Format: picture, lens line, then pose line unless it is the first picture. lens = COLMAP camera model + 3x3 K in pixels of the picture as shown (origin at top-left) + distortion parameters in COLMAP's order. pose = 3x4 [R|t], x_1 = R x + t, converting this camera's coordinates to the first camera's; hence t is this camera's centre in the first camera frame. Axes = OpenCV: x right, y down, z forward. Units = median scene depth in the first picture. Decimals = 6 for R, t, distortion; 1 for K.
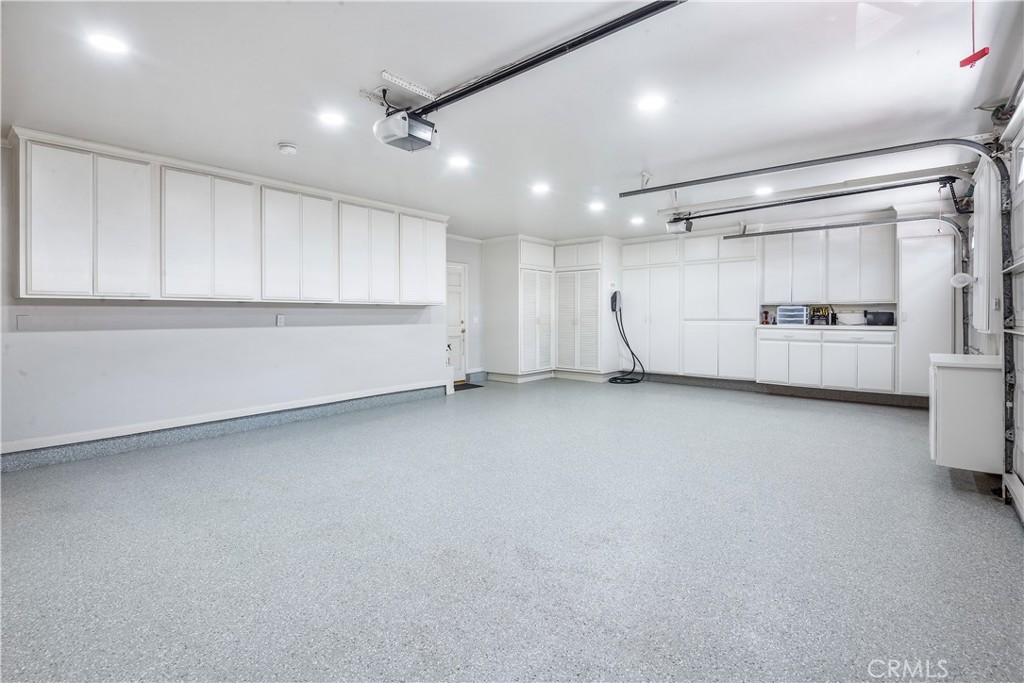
lens RADIAL K [[485.5, 0, 502.5], [0, 485.5, 321.1], [0, 0, 1]] dist [0.013511, 0.000019]
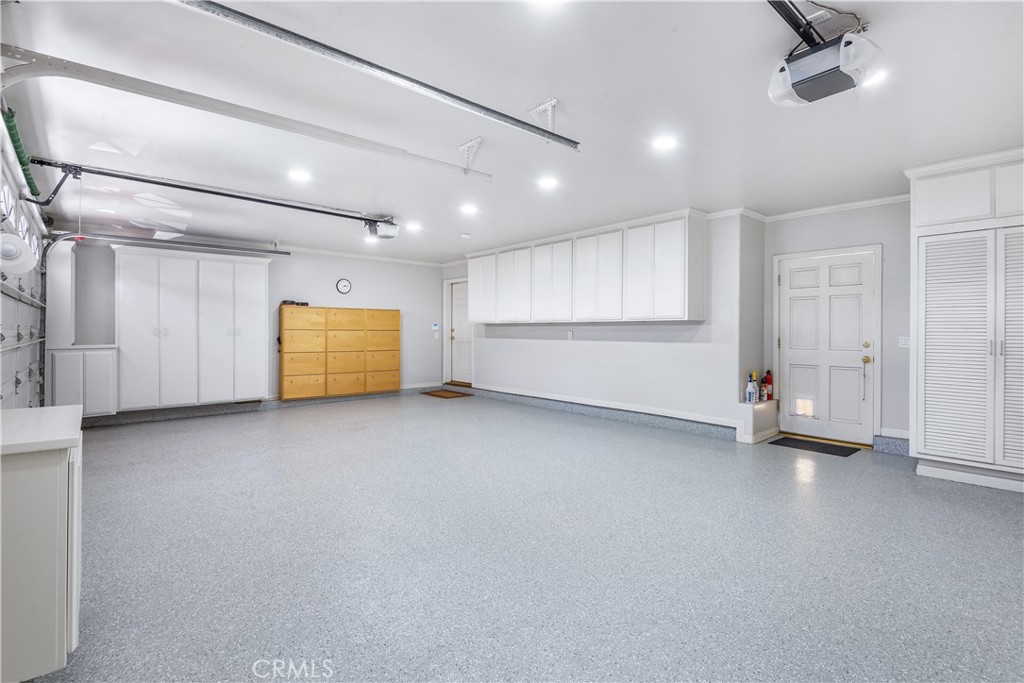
lens RADIAL K [[485.5, 0, 511.7], [0, 485.5, 331.0], [0, 0, 1]] dist [0.013511, 0.000019]
pose [[-0.161707, 0.004543, -0.986828, 0.831234], [-0.014007, 0.999878, 0.006898, -0.018665], [0.986739, 0.014938, -0.161624, 0.971608]]
